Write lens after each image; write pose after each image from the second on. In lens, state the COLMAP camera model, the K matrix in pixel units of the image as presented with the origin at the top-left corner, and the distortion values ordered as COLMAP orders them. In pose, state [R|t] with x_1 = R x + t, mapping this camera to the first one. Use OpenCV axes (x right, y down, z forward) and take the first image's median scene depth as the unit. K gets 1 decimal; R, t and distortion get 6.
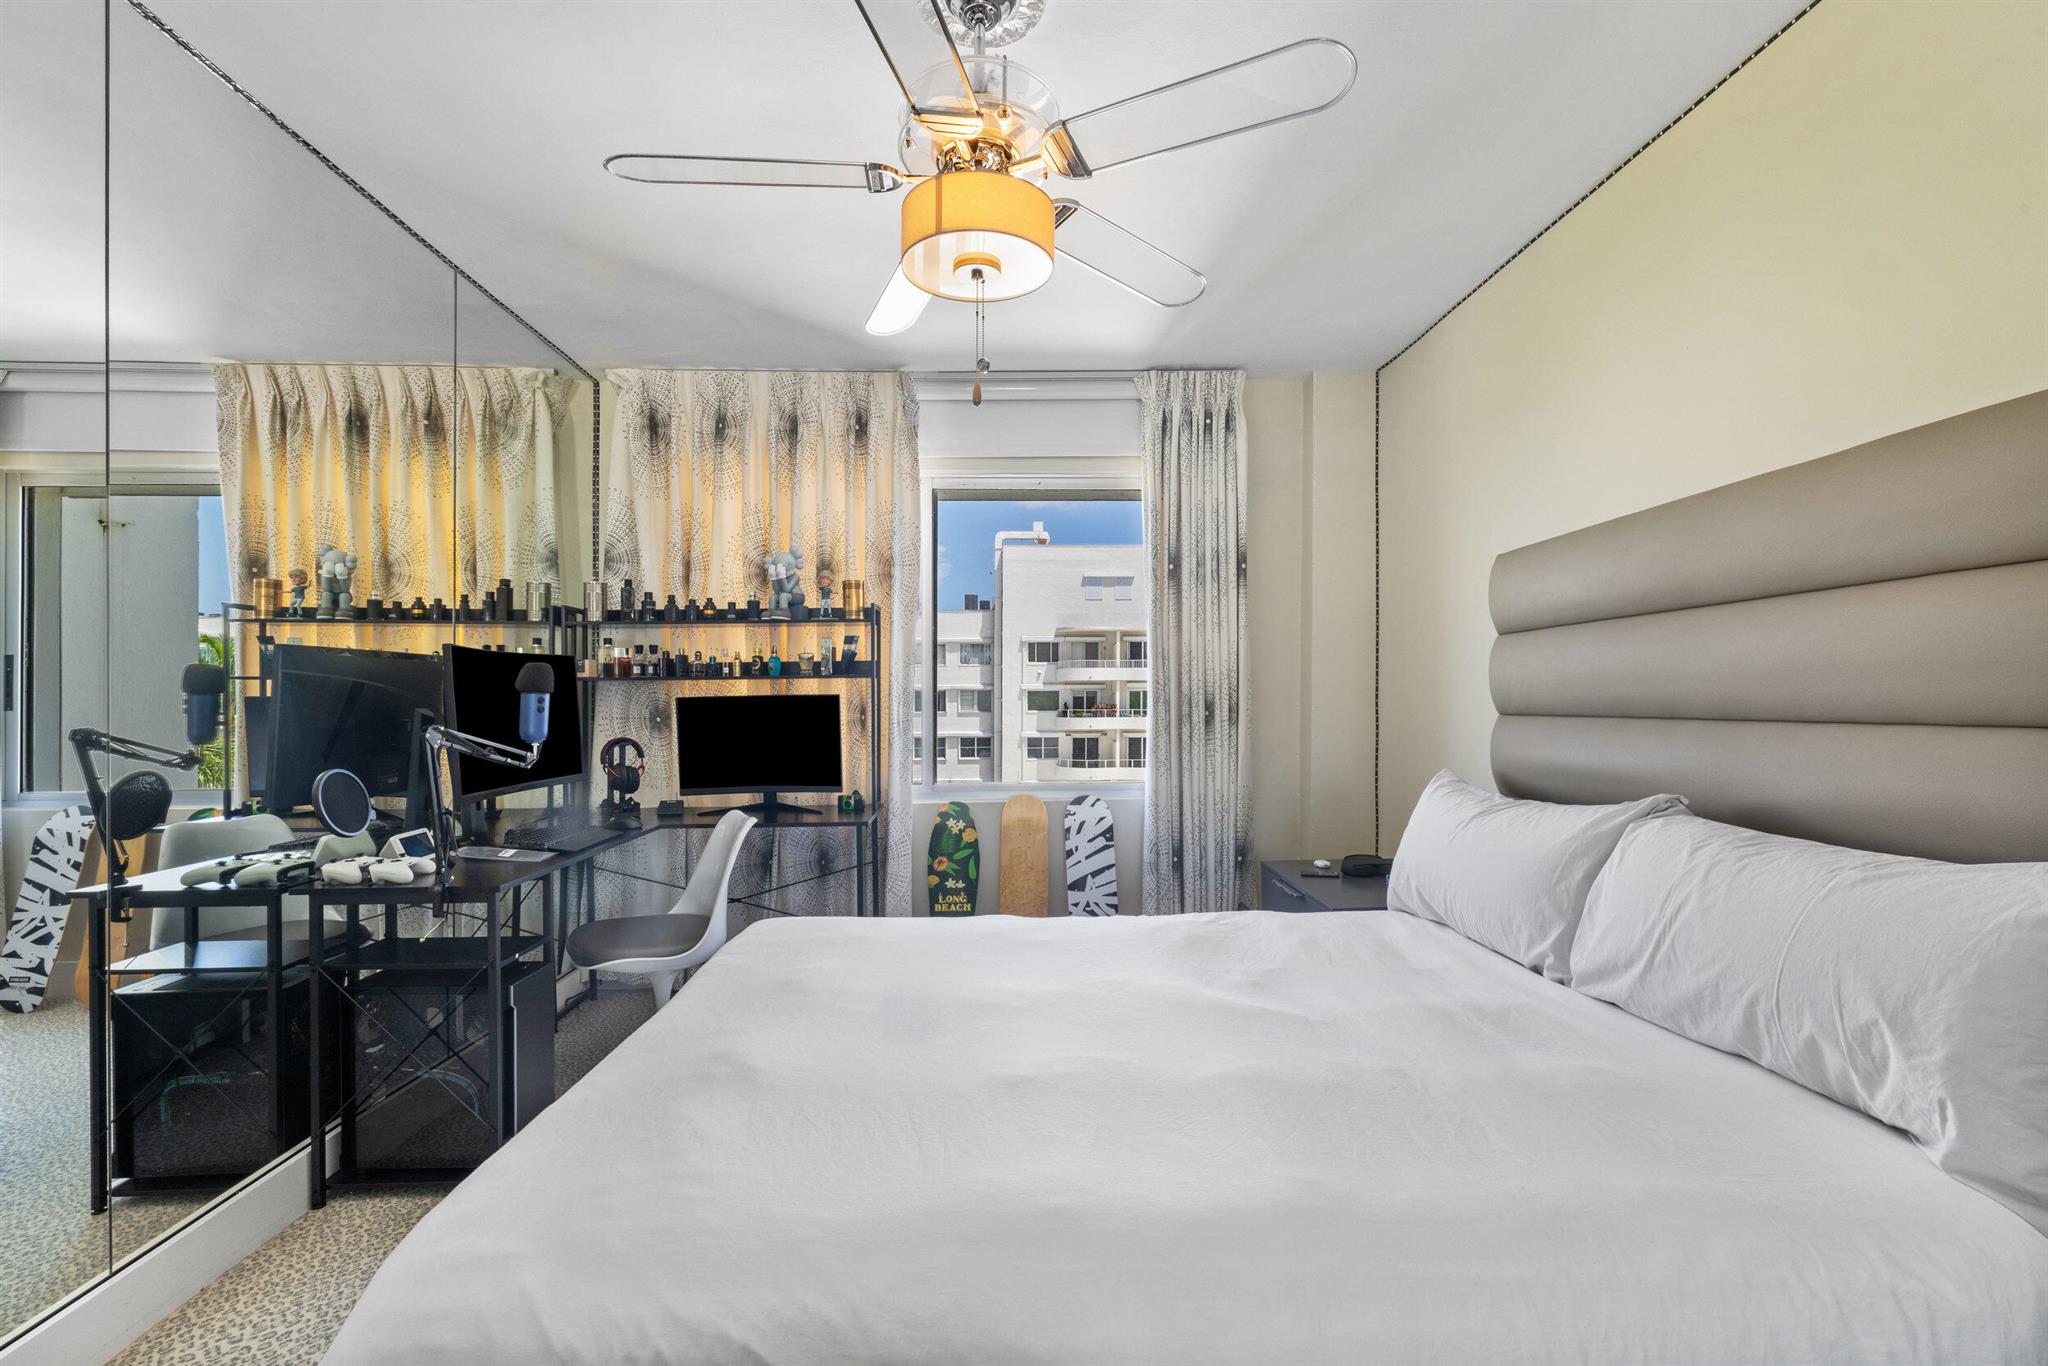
lens RADIAL K [[866.3, 0, 1034.7], [0, 866.3, 703.4], [0, 0, 1]] dist [0.004586, -0.001792]
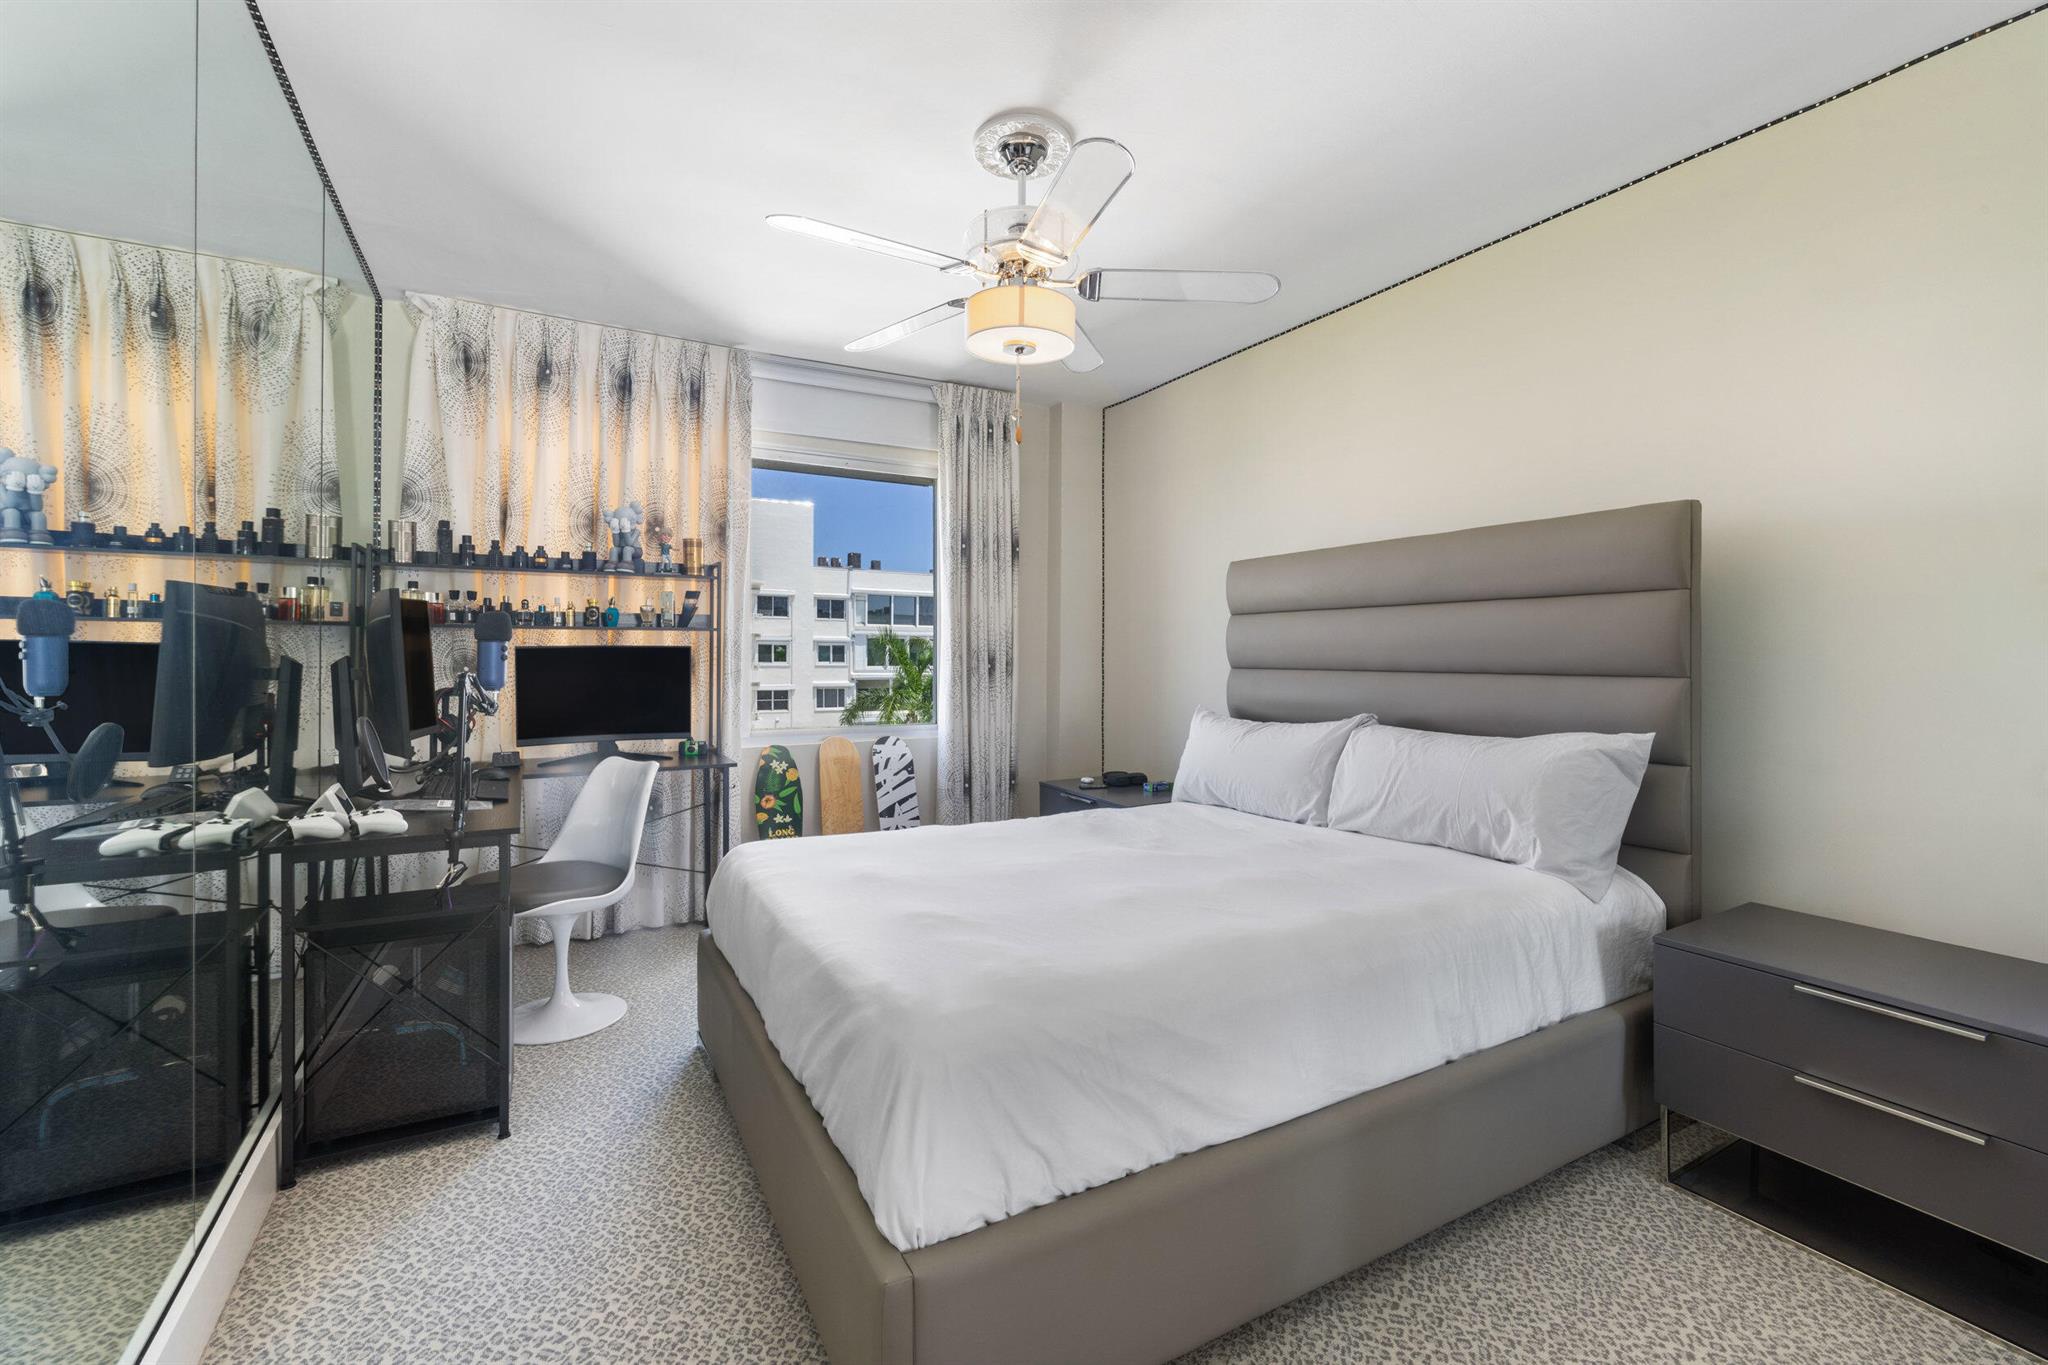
lens RADIAL K [[866.3, 0, 996.0], [0, 866.3, 651.6], [0, 0, 1]] dist [0.004586, -0.001792]
pose [[0.895678, 0.013101, 0.444510, -0.338990], [-0.010690, 0.999911, -0.007931, 0.000475], [-0.444575, 0.002352, 0.895739, -0.111697]]
